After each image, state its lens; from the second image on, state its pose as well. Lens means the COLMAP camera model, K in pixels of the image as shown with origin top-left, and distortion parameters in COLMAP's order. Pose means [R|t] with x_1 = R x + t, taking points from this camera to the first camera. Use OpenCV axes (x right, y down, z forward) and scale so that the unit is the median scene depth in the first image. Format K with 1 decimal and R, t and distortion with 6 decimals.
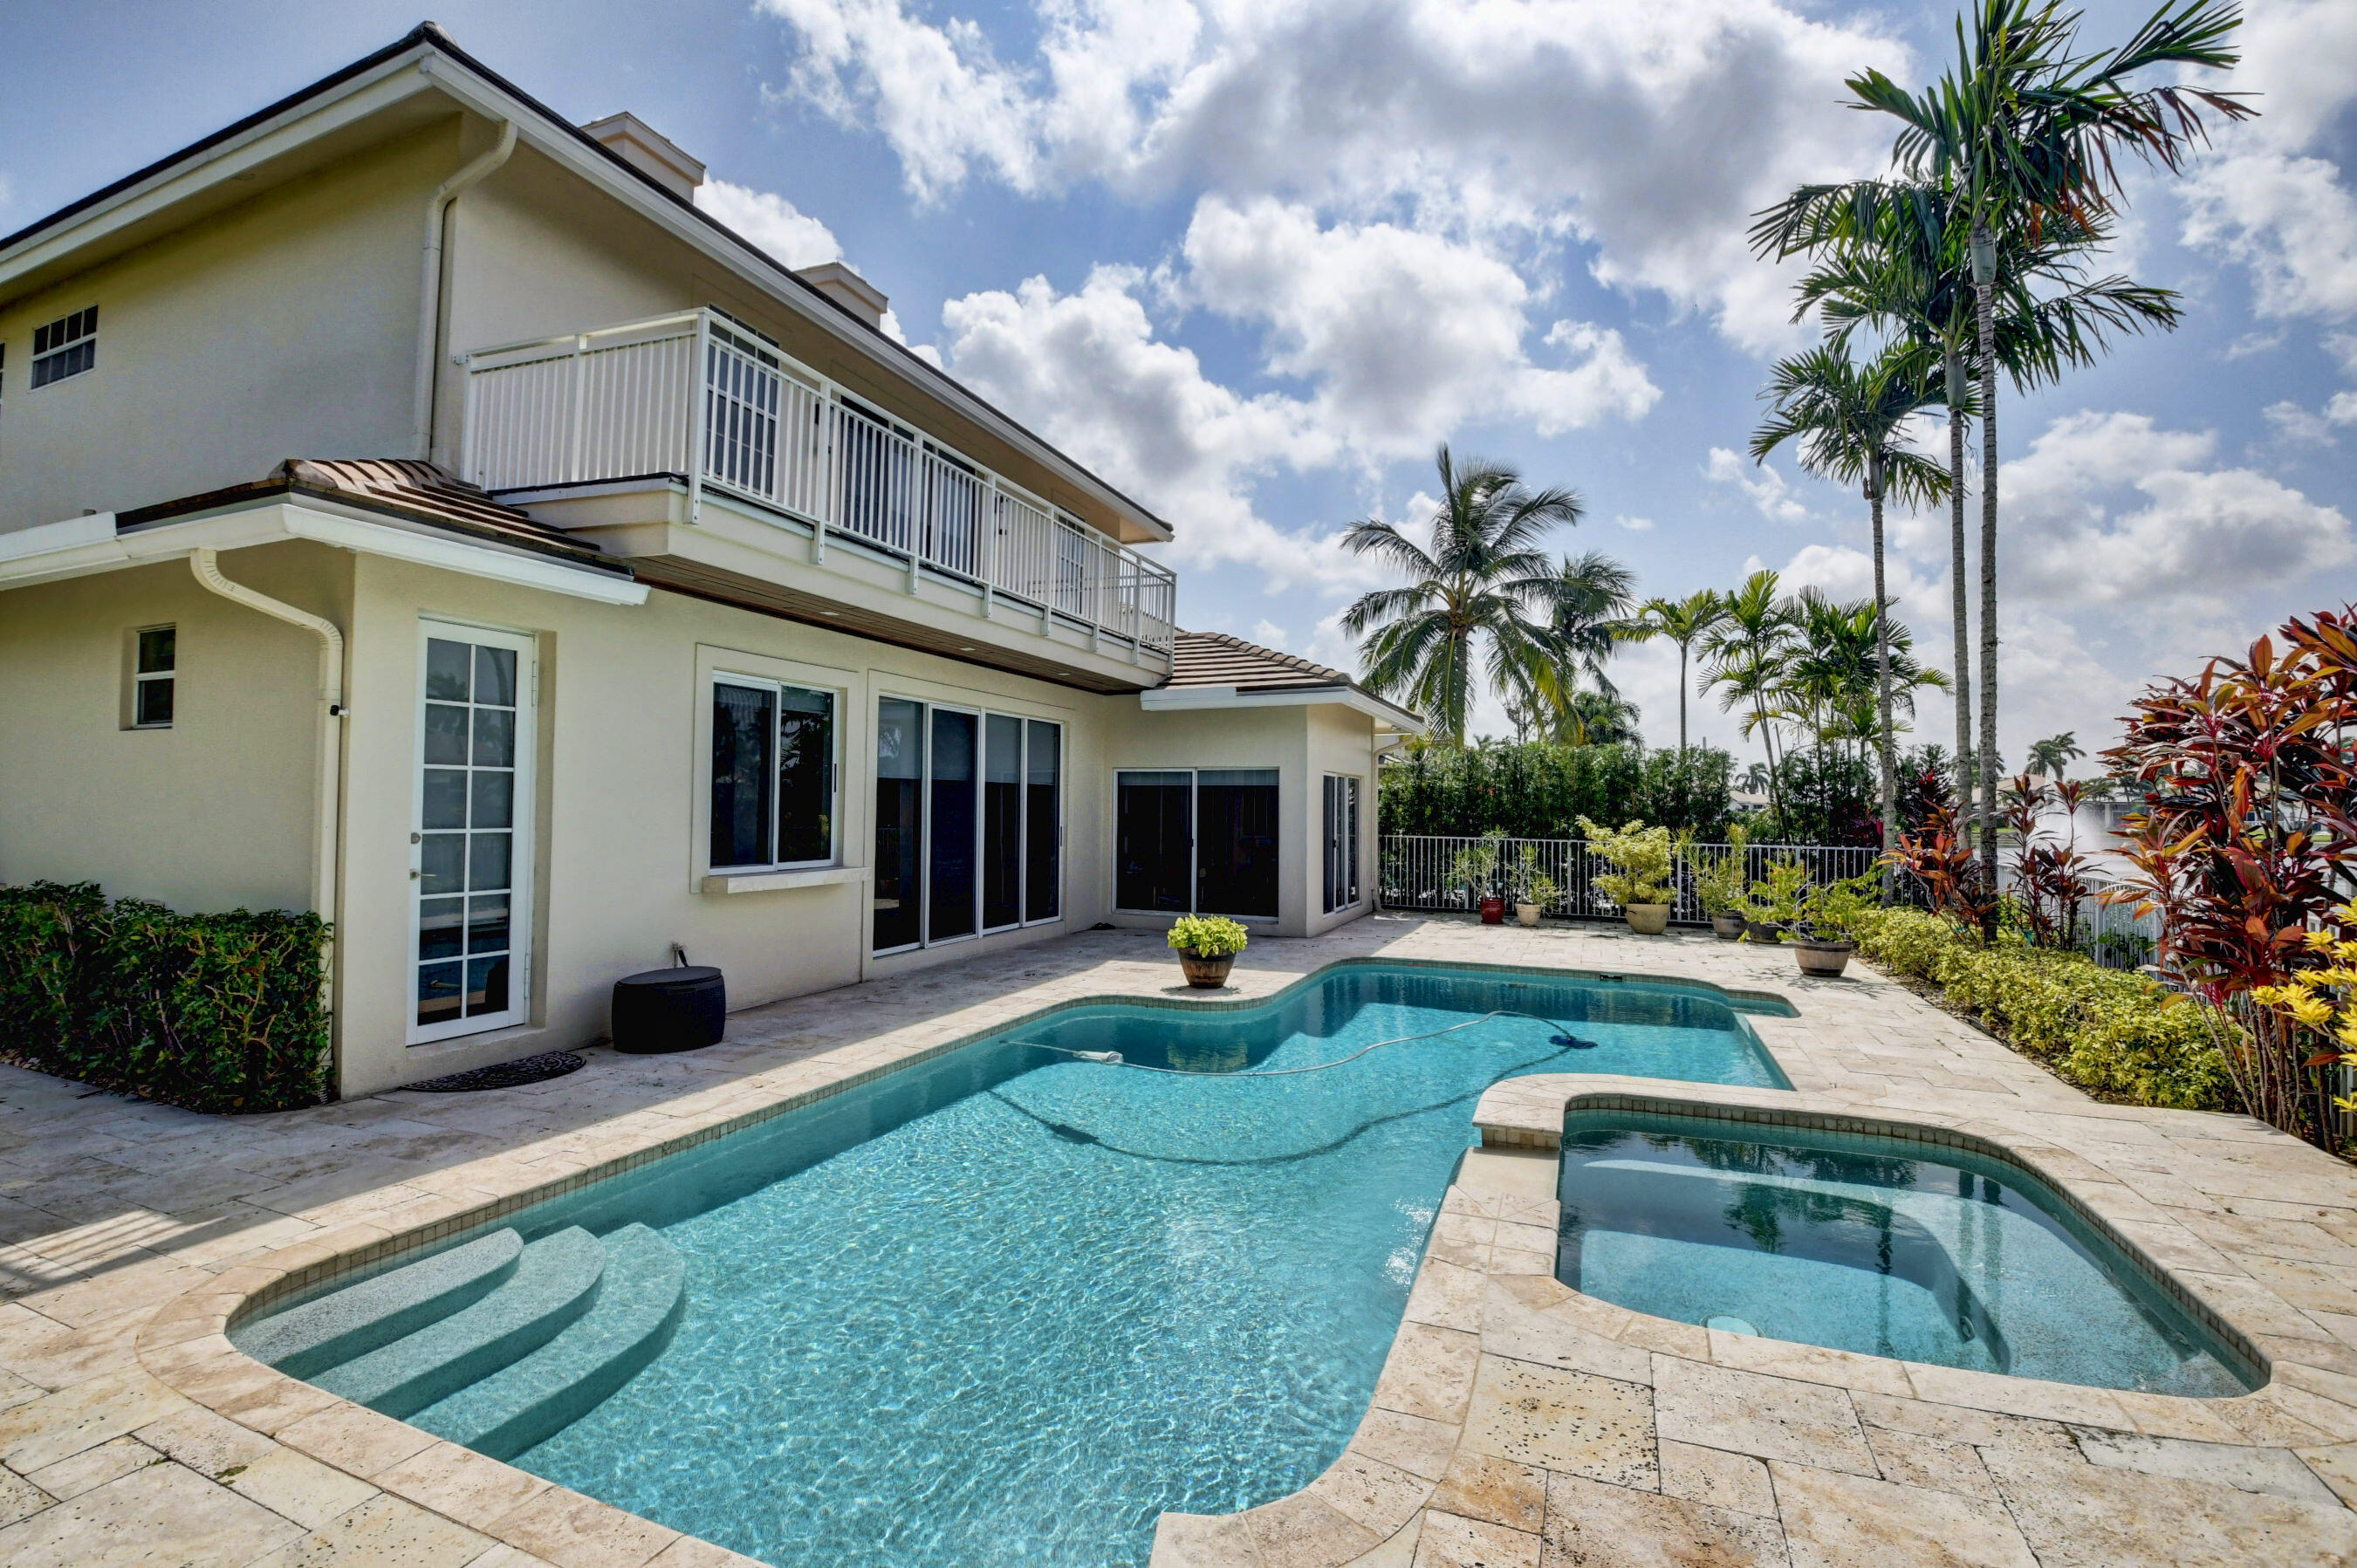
lens RADIAL K [[1040.1, 0, 1167.6], [0, 1040.1, 774.1], [0, 0, 1]] dist [0.004224, -0.017081]
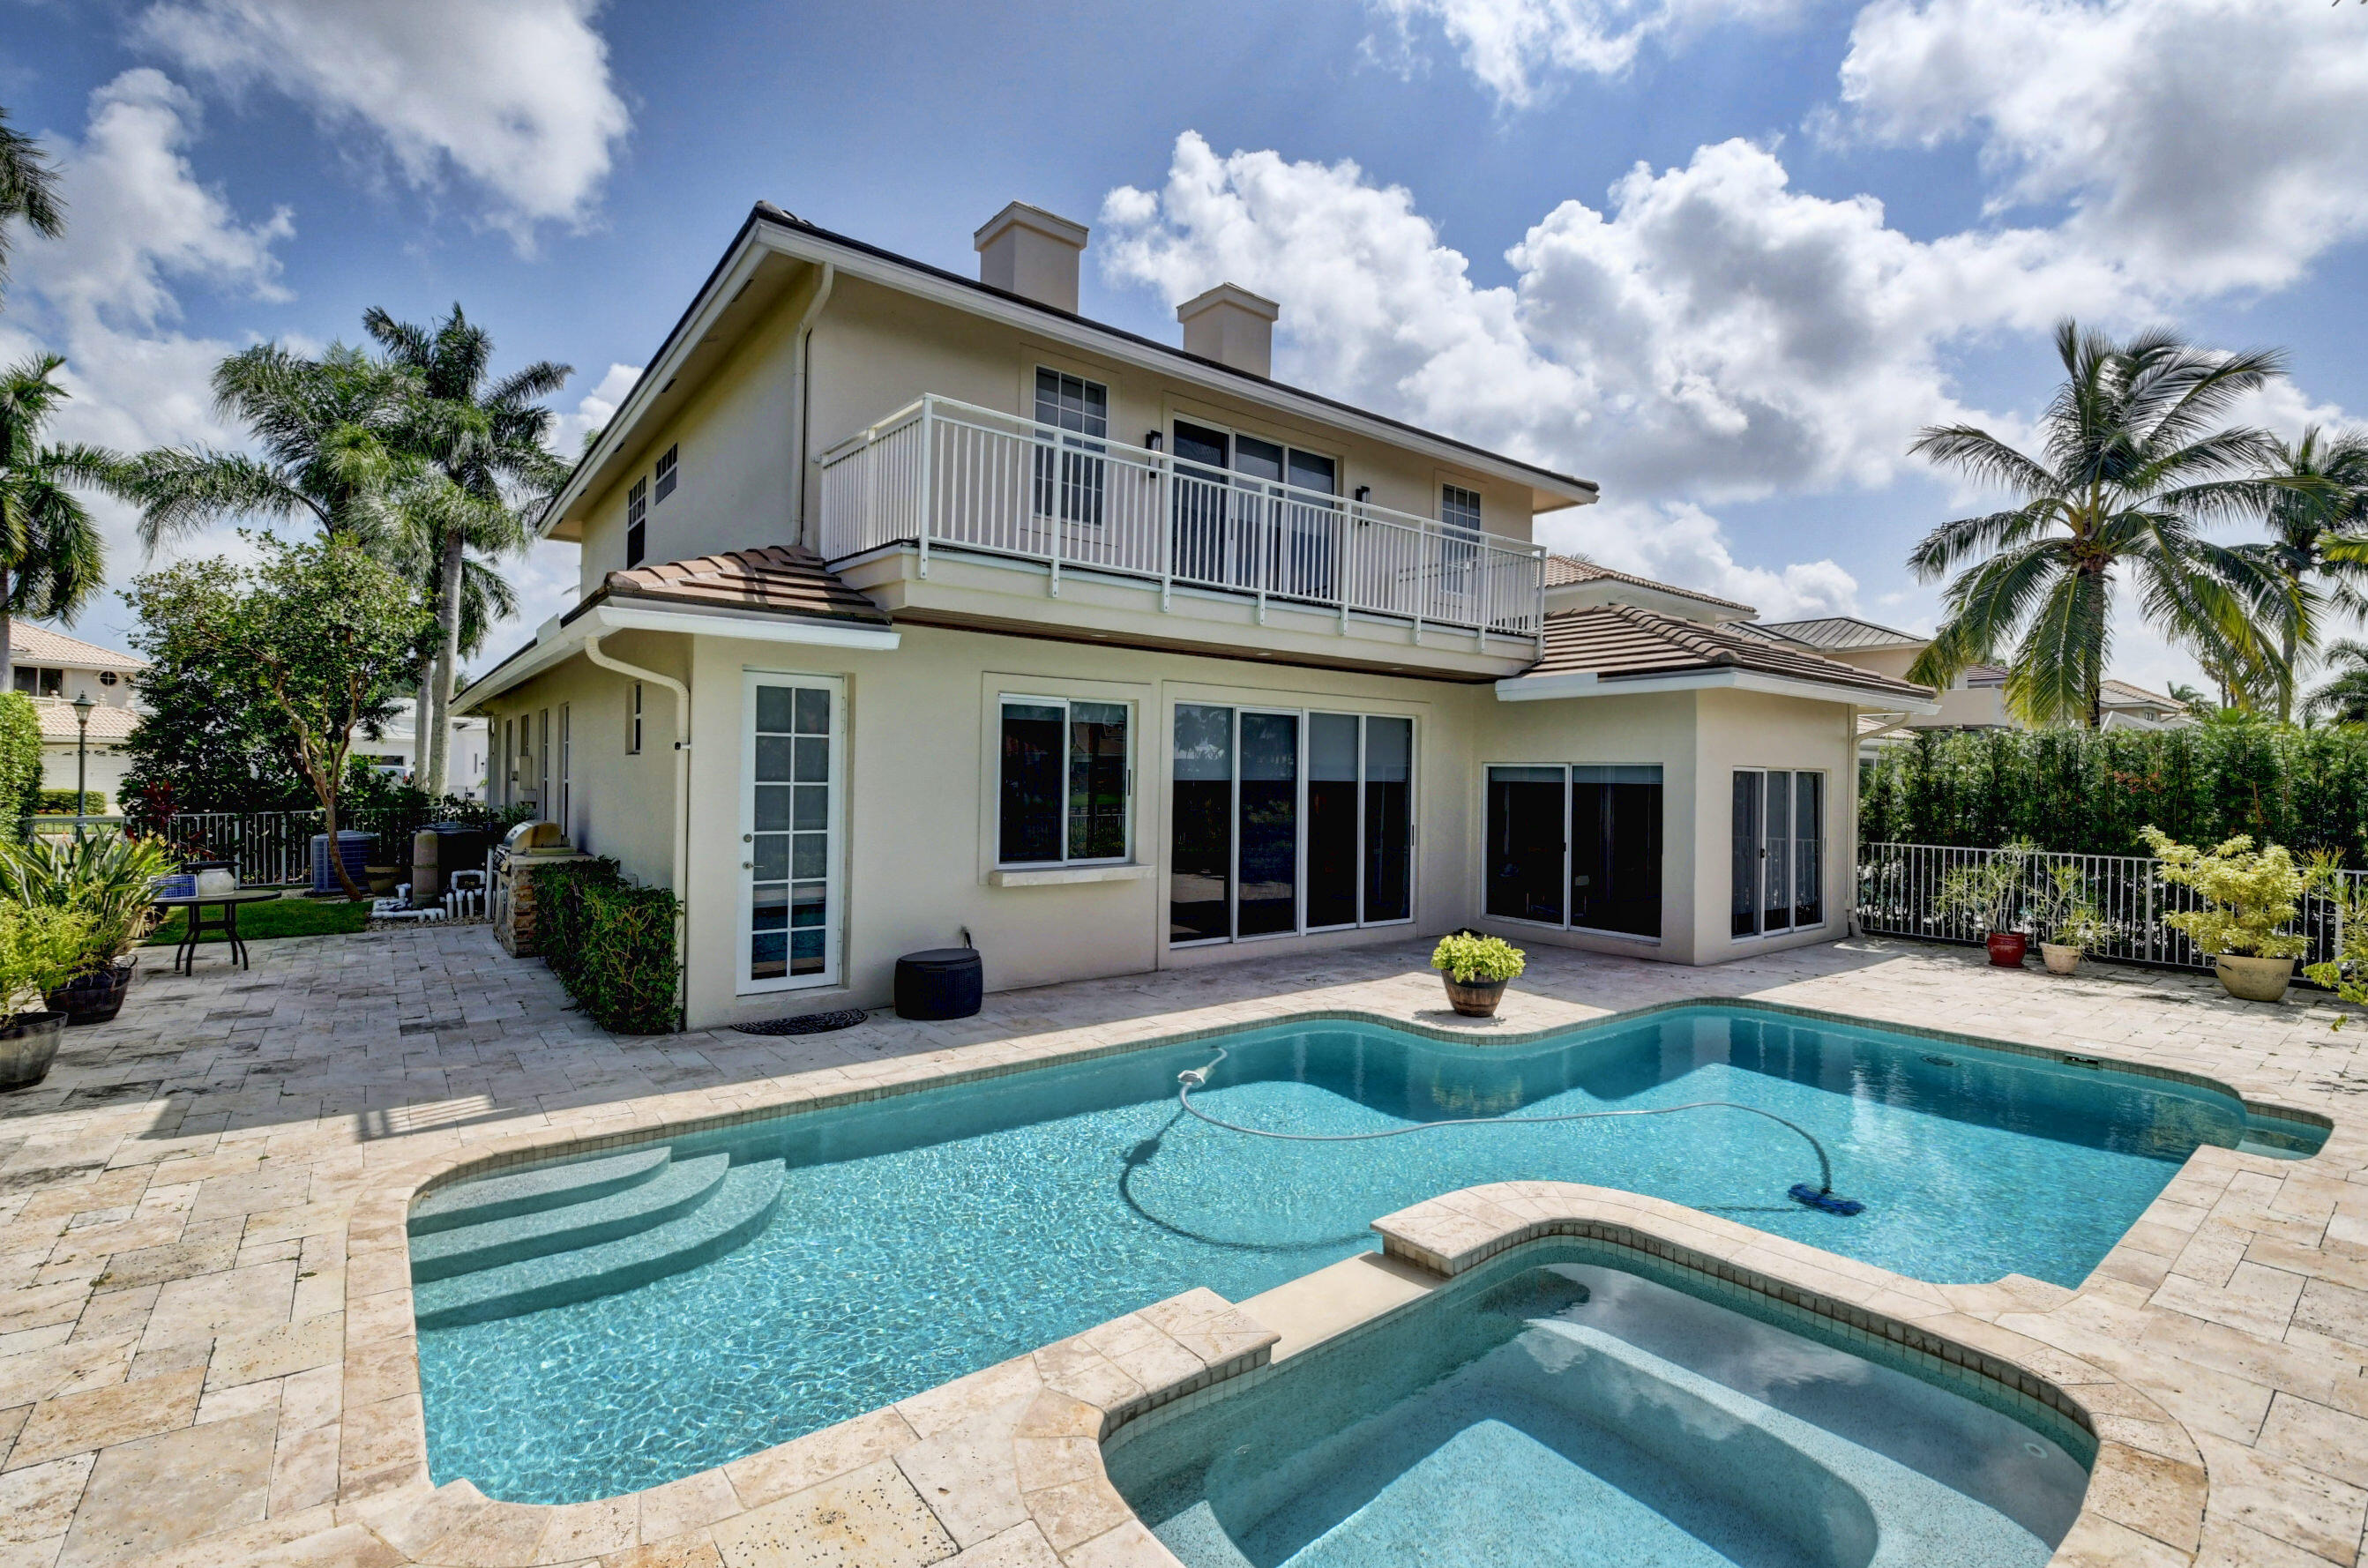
lens RADIAL K [[1049.8, 0, 1180.7], [0, 1049.8, 765.5], [0, 0, 1]] dist [0.011401, -0.022645]
pose [[0.869158, -0.000382, -0.494535, 0.270216], [0.008814, 0.999853, 0.014718, -0.029683], [0.494457, -0.017151, 0.869033, 0.071407]]
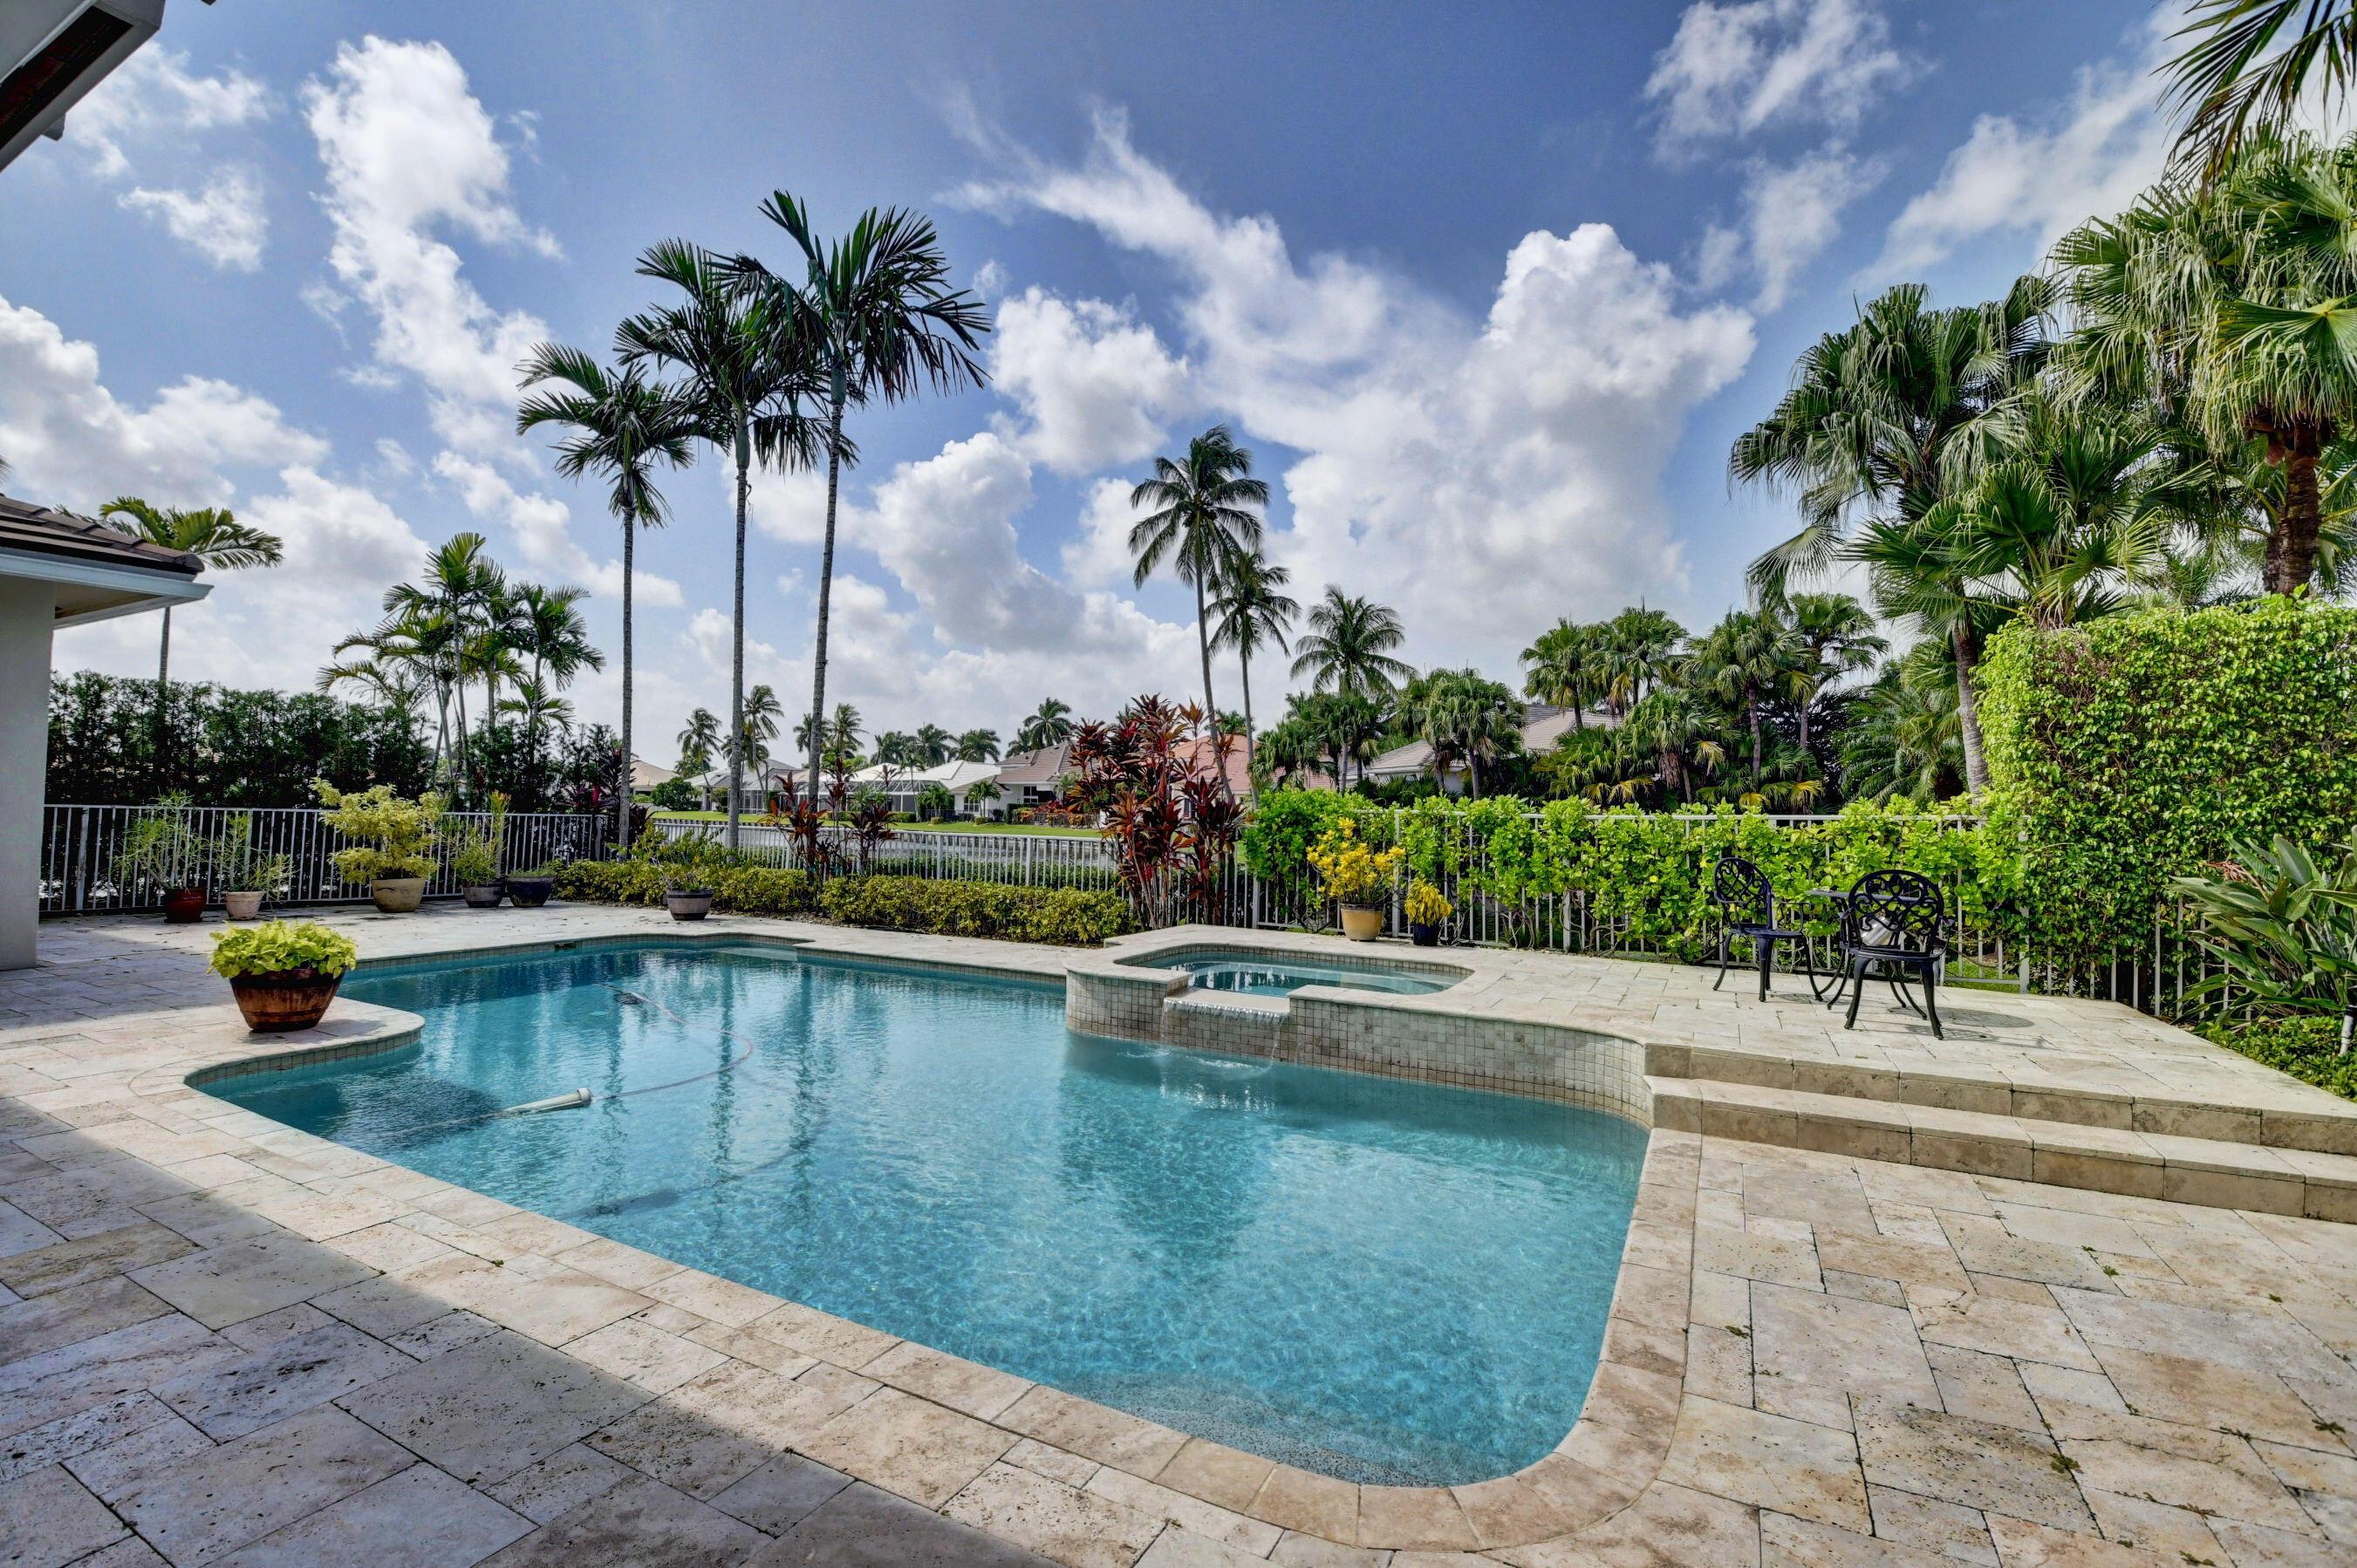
lens RADIAL K [[1038.4, 0, 1168.0], [0, 1038.4, 772.7], [0, 0, 1]] dist [0.020134, -0.029970]
pose [[0.091314, 0.032020, 0.995307, -0.550950], [-0.054506, 0.998145, -0.027111, 0.033567], [-0.994329, -0.051775, 0.092890, 0.397777]]
